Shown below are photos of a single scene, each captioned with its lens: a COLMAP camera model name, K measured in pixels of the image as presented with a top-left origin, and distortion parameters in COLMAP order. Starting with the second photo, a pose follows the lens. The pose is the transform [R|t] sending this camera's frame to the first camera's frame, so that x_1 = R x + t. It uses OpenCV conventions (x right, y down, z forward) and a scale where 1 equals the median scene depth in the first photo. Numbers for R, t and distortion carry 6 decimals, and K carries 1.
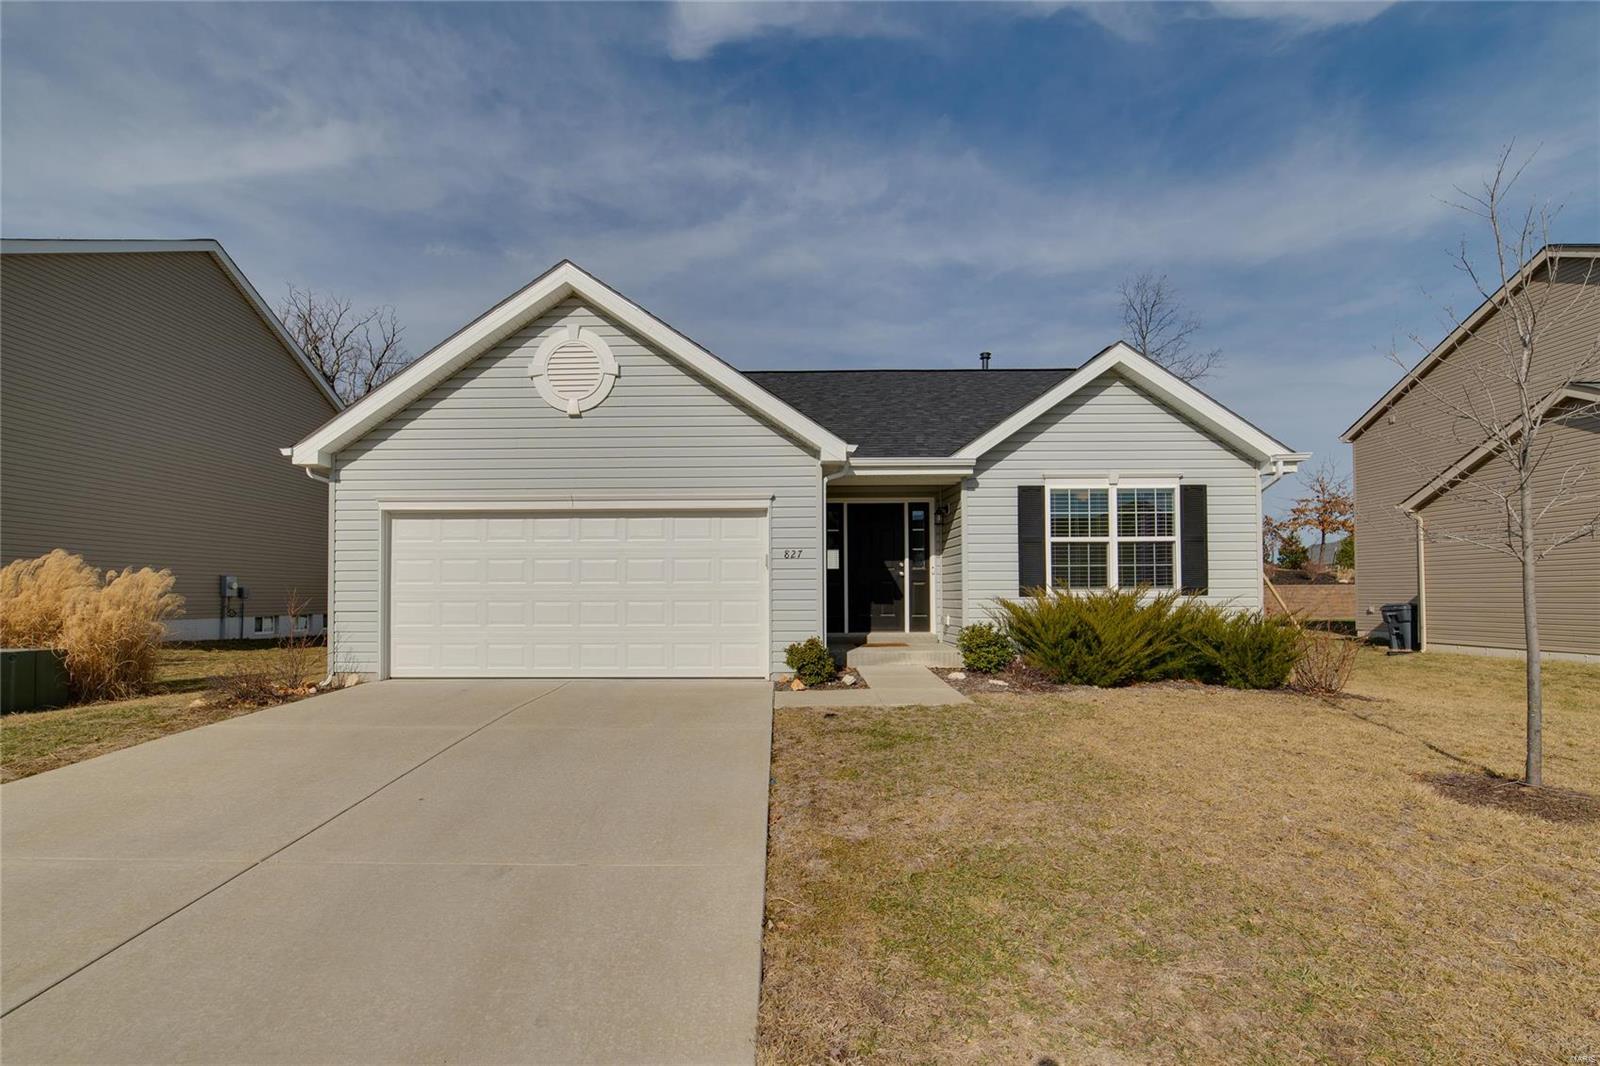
lens RADIAL K [[630.7, 0, 808.5], [0, 630.7, 527.6], [0, 0, 1]] dist [-0.015144, 0.005964]
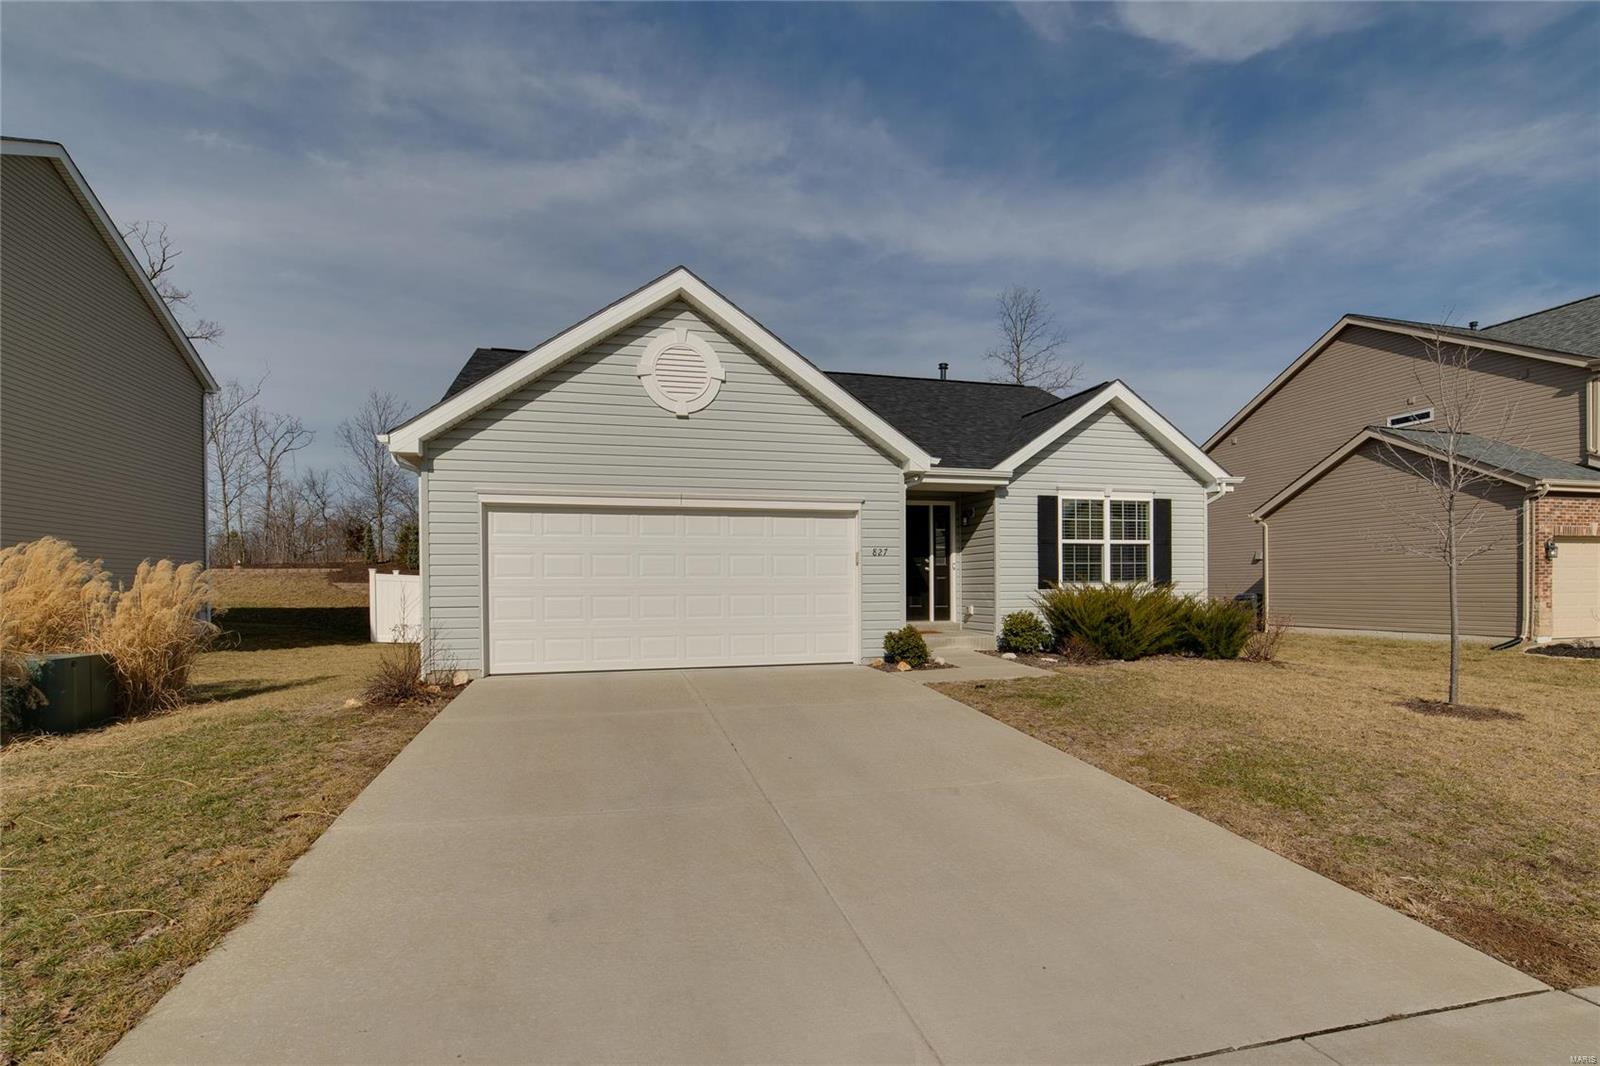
lens RADIAL K [[669.0, 0, 824.0], [0, 669.0, 522.5], [0, 0, 1]] dist [-0.003258, -0.000012]
pose [[0.967206, 0.021434, 0.253089, -0.377531], [-0.024053, 0.999684, 0.007257, -0.014999], [-0.252853, -0.013107, 0.967416, -0.114976]]
